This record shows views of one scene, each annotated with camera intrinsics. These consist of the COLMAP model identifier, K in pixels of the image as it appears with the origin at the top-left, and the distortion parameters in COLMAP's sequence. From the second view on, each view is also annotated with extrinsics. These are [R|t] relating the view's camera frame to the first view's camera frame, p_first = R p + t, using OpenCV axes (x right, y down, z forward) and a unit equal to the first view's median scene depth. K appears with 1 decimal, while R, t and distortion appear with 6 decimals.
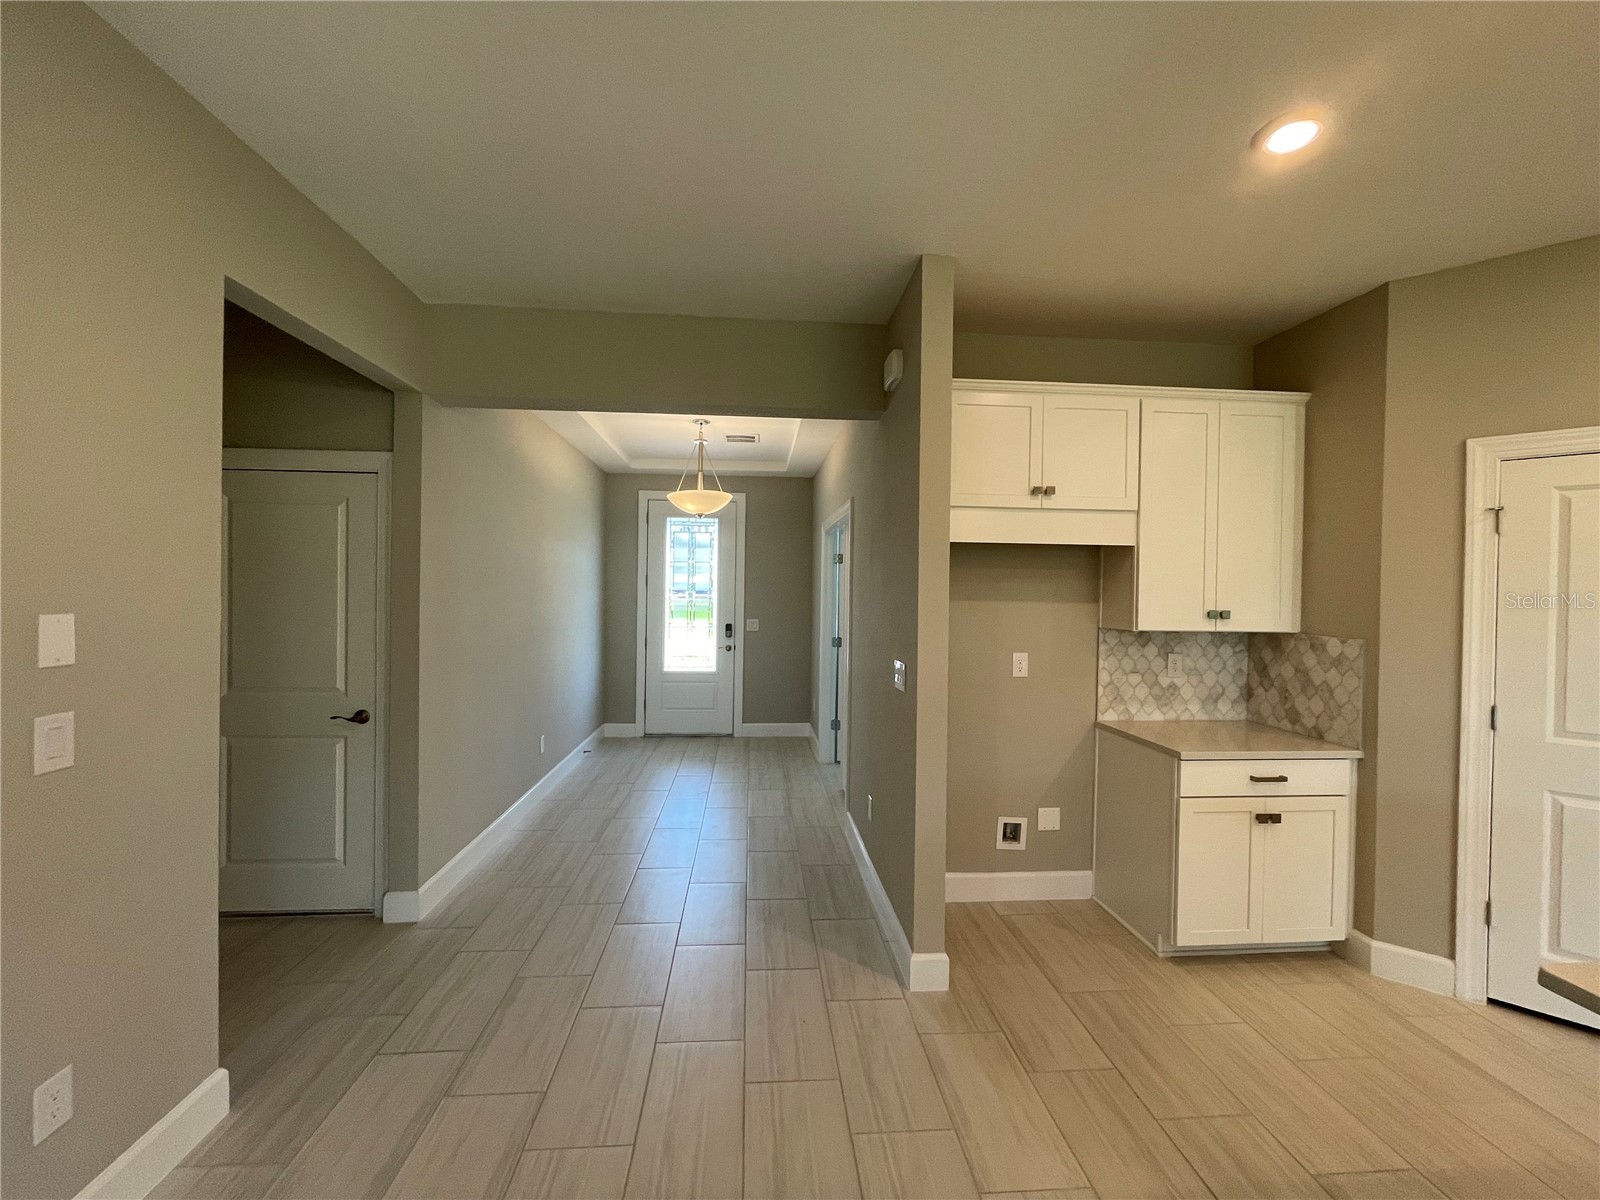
lens RADIAL K [[650.2, 0, 798.8], [0, 650.2, 597.9], [0, 0, 1]] dist [-0.001507, -0.000106]
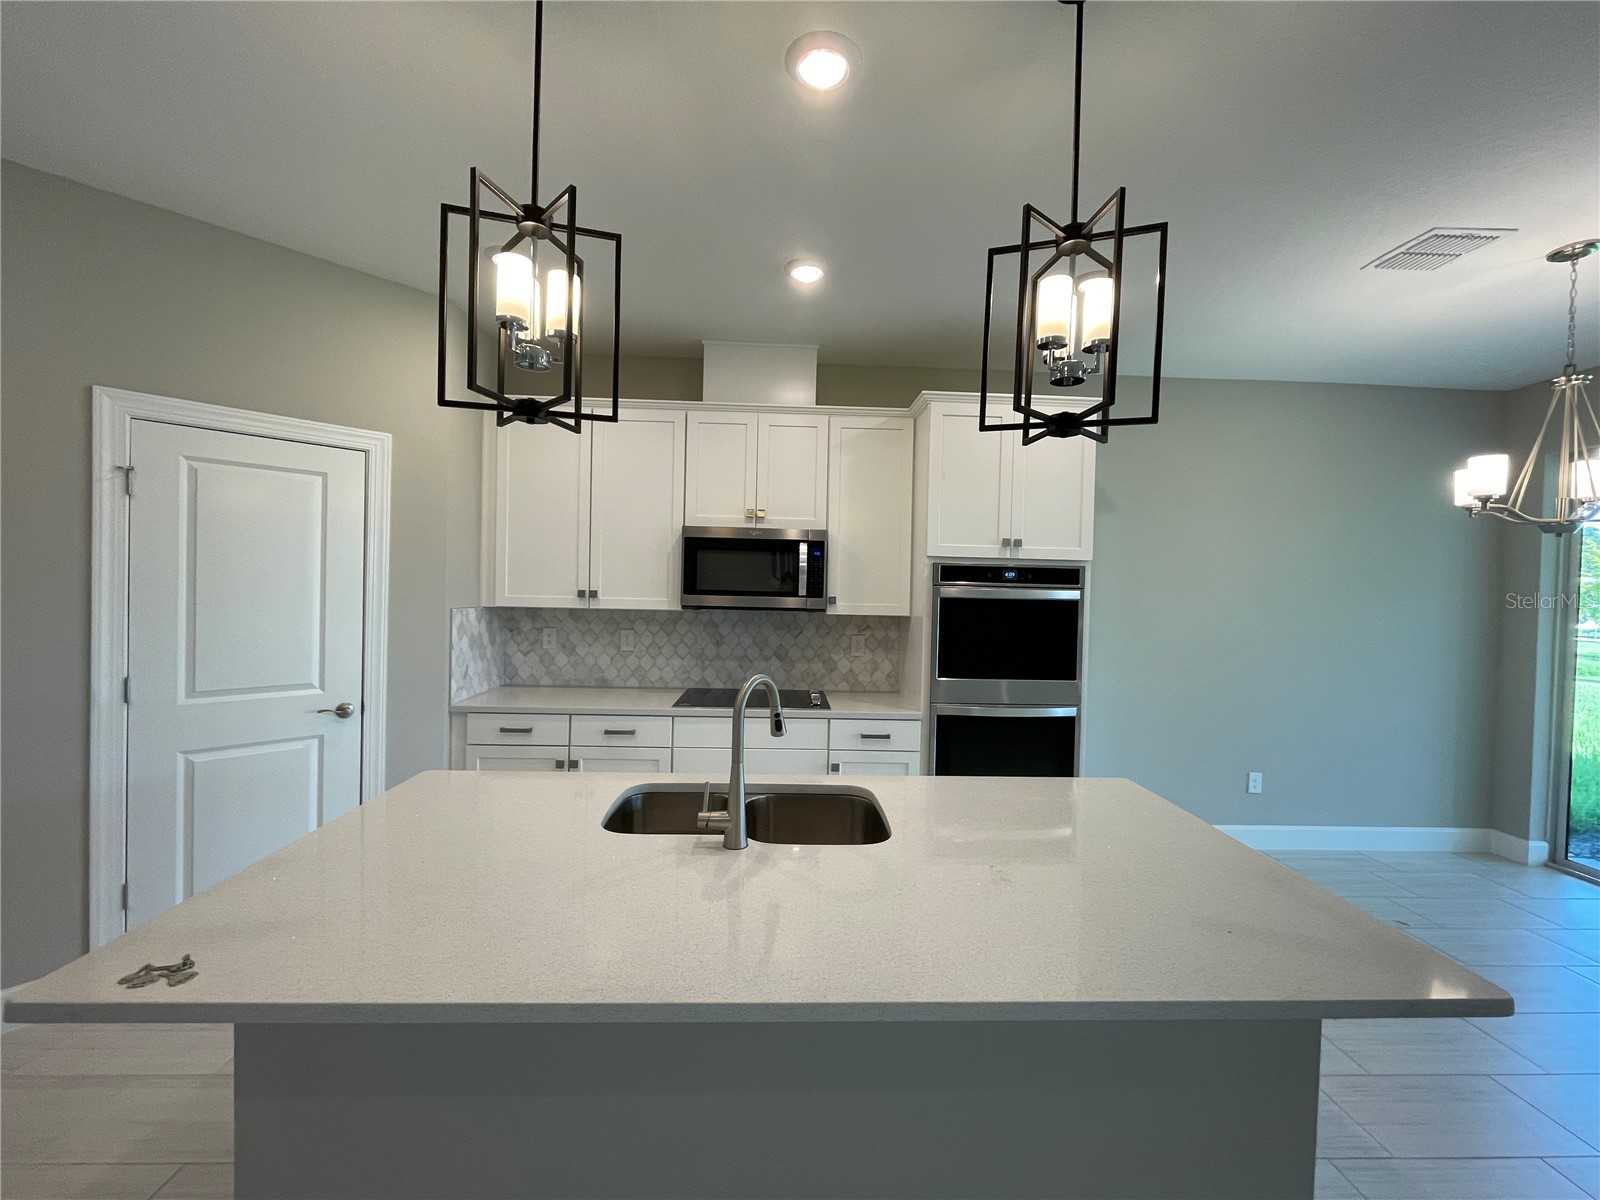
lens RADIAL K [[650.2, 0, 798.8], [0, 650.2, 597.9], [0, 0, 1]] dist [-0.001507, -0.000106]
pose [[0.040639, -0.030619, 0.998705, 0.137219], [-0.015259, 0.999395, 0.031261, 0.004871], [-0.999057, -0.016510, 0.040148, -0.011297]]
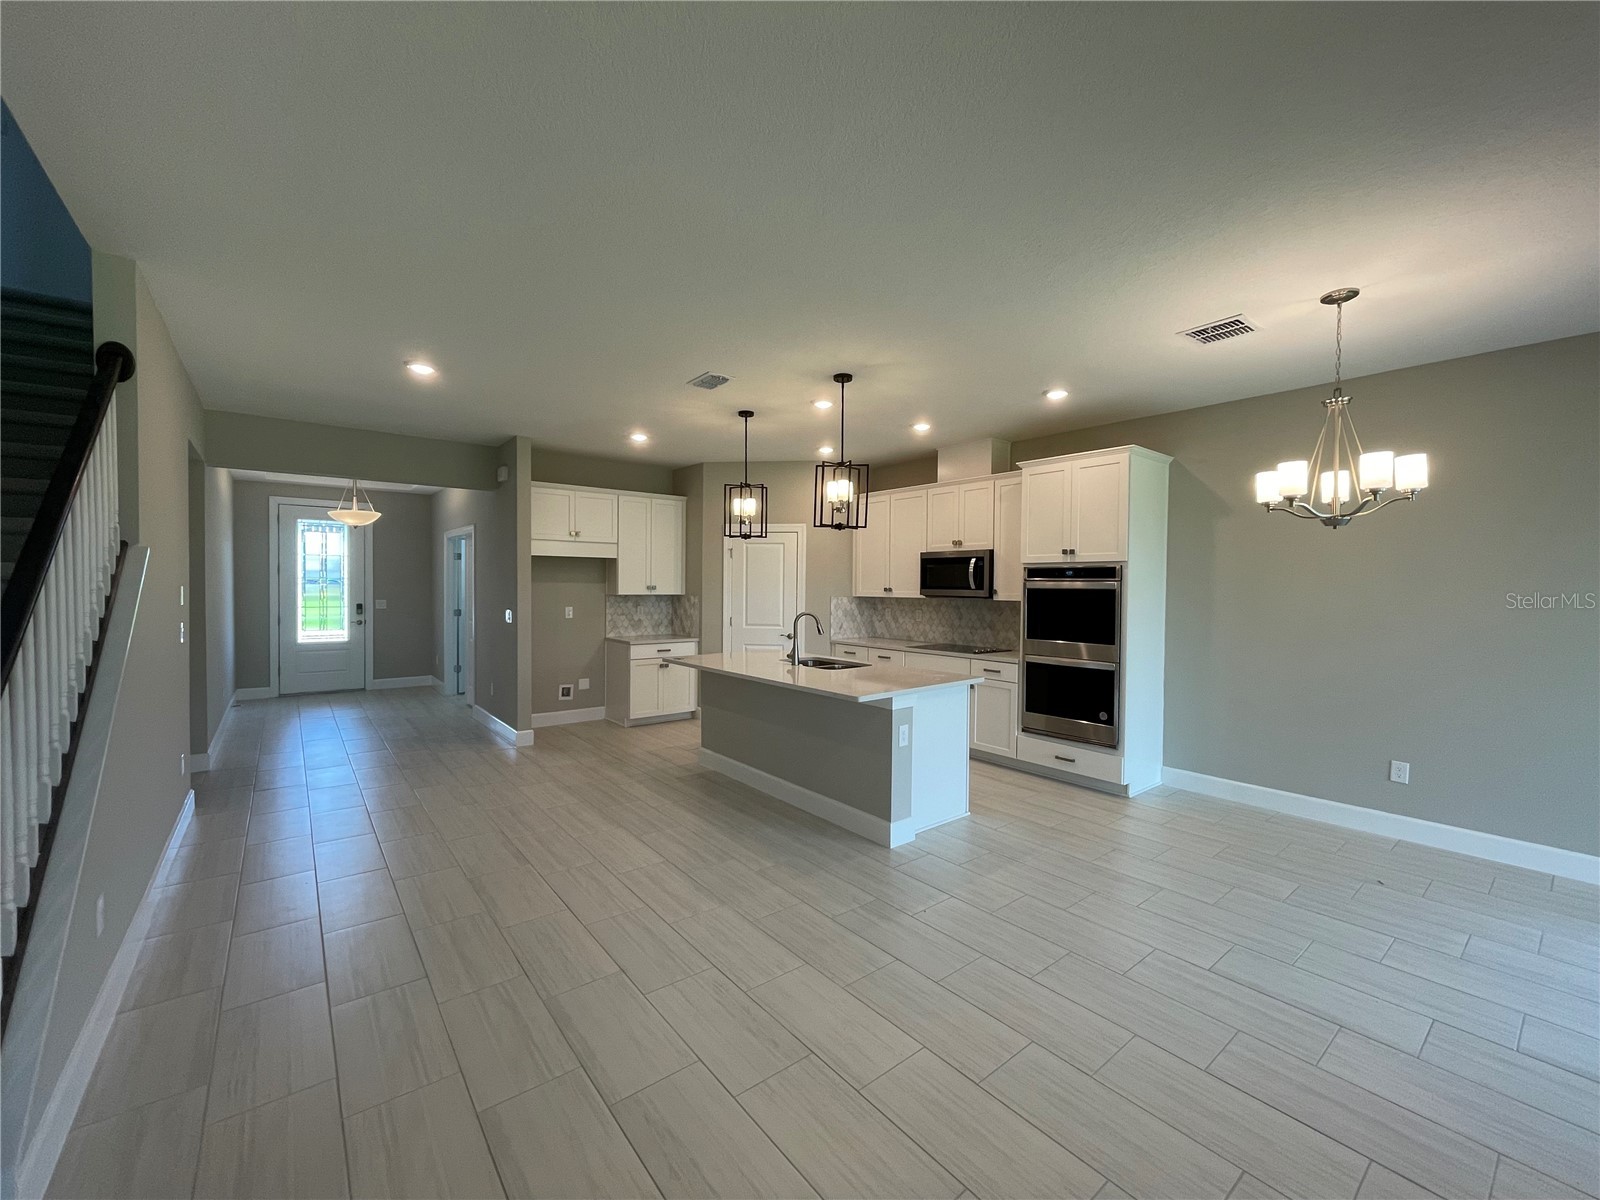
lens RADIAL K [[650.2, 0, 798.8], [0, 650.2, 597.9], [0, 0, 1]] dist [-0.001507, -0.000106]
pose [[0.827350, -0.018778, 0.561373, -0.246167], [0.008317, 0.999741, 0.021184, 0.017696], [-0.561626, -0.012858, 0.827291, -1.265488]]
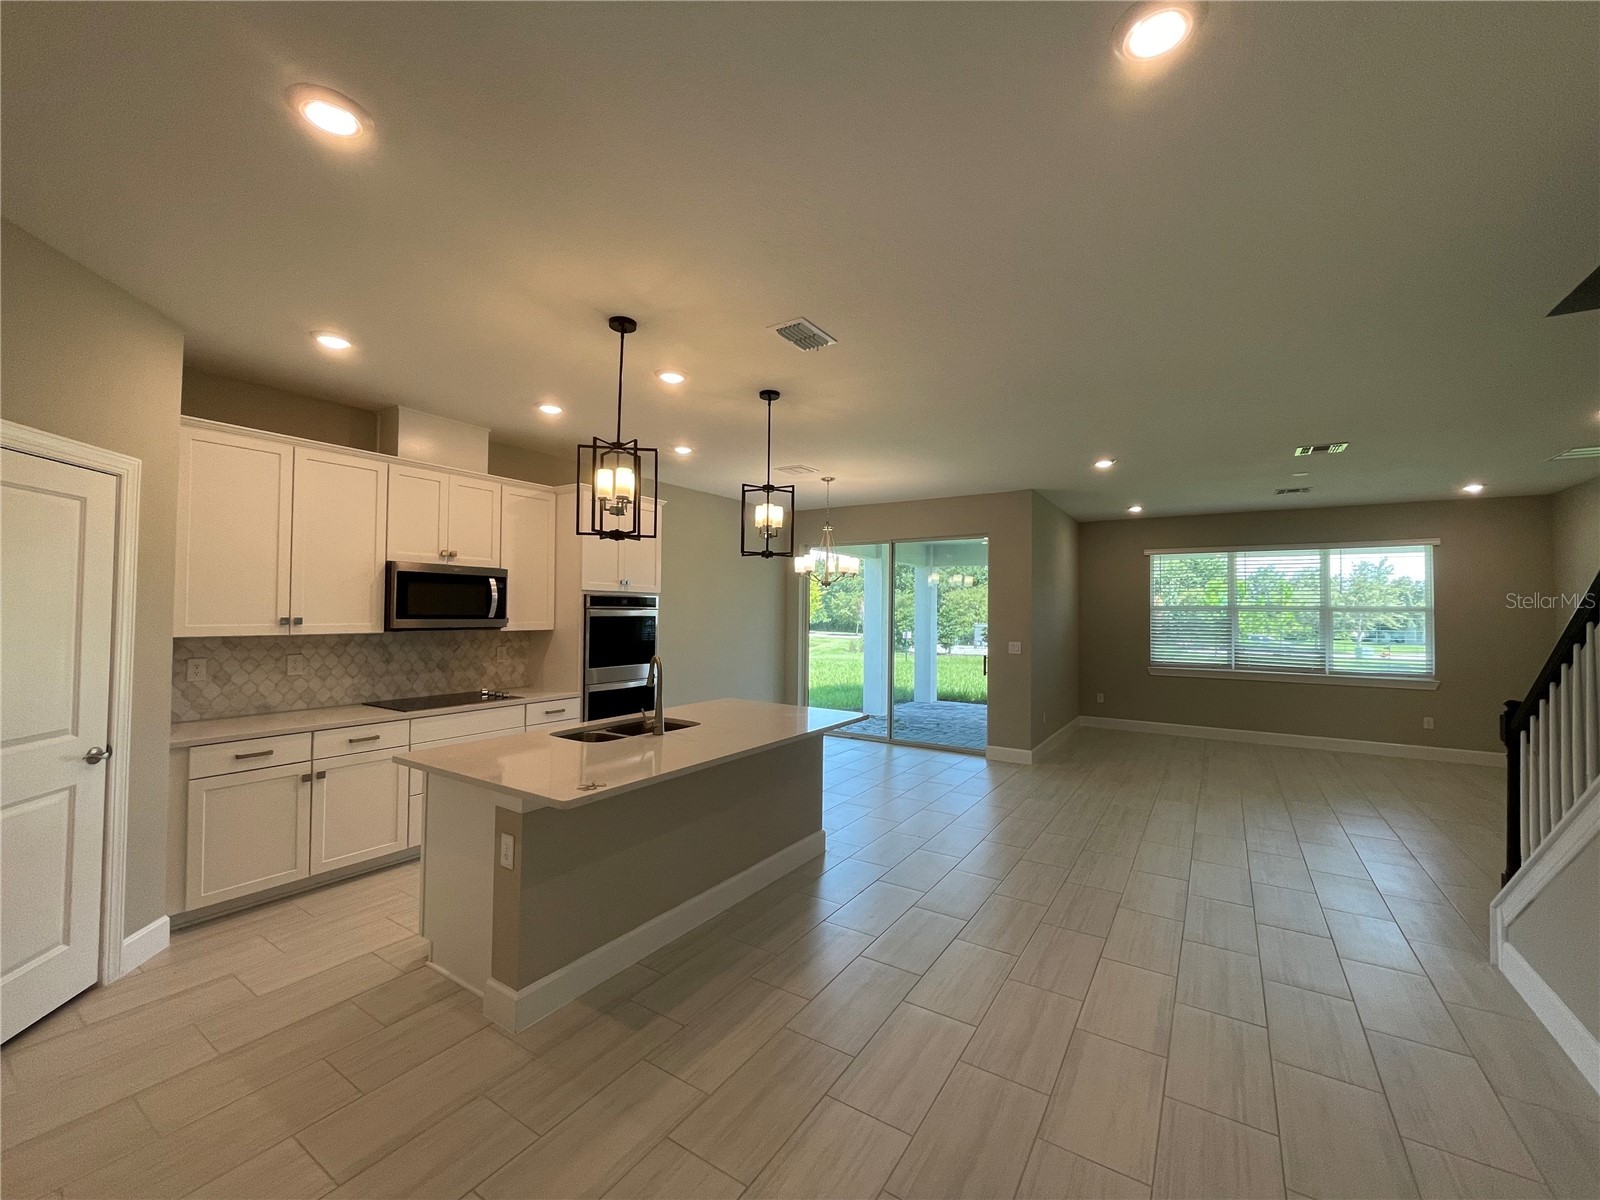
lens RADIAL K [[650.2, 0, 798.8], [0, 650.2, 597.9], [0, 0, 1]] dist [-0.001507, -0.000106]
pose [[-0.796575, -0.009902, 0.604458, -0.210895], [-0.016660, 0.999846, -0.005576, -0.012672], [-0.604310, -0.014512, -0.796617, 0.789067]]
